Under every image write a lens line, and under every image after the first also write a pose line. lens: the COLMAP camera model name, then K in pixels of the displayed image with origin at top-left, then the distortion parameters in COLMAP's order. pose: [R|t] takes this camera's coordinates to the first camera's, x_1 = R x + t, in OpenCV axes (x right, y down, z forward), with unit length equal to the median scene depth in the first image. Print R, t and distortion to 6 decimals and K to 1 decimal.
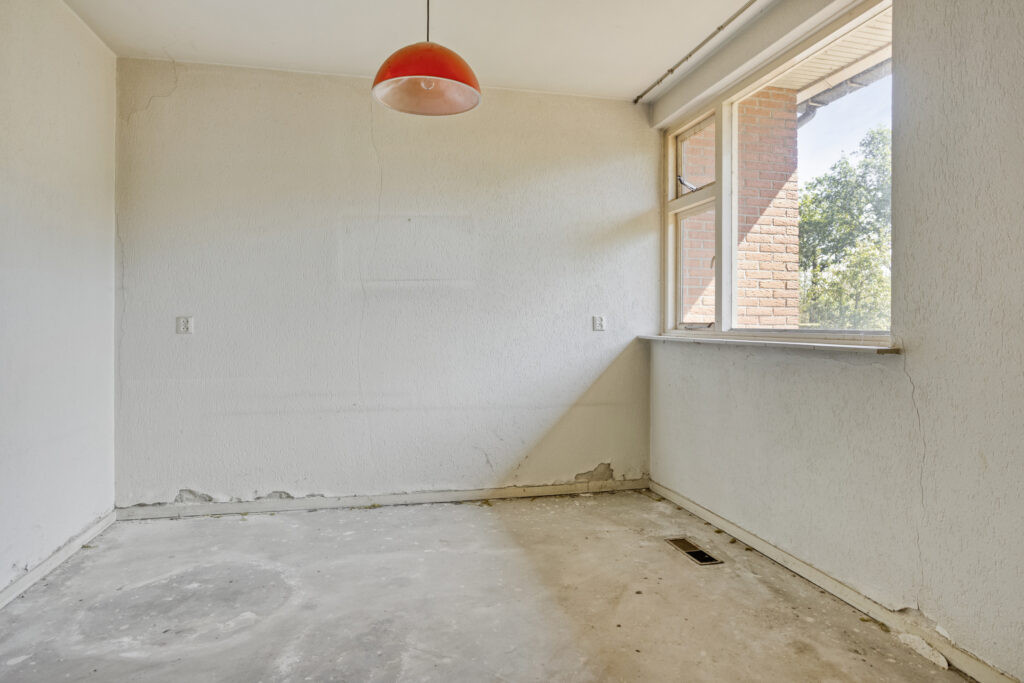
lens RADIAL K [[576.8, 0, 510.9], [0, 576.8, 336.9], [0, 0, 1]] dist [-0.020360, 0.000277]
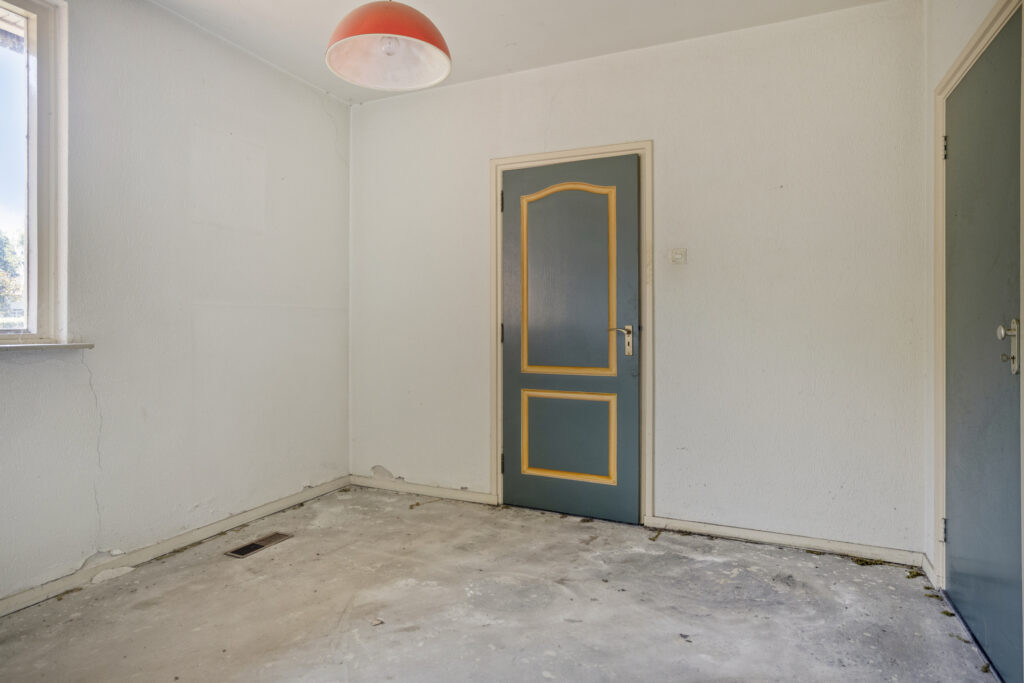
lens RADIAL K [[611.9, 0, 506.5], [0, 611.9, 335.4], [0, 0, 1]] dist [0.005798, 0.000283]
pose [[-0.807922, -0.017047, 0.589043, -0.780706], [0.005401, 0.999325, 0.036329, -0.037909], [-0.589264, 0.032533, -0.807285, 1.520457]]
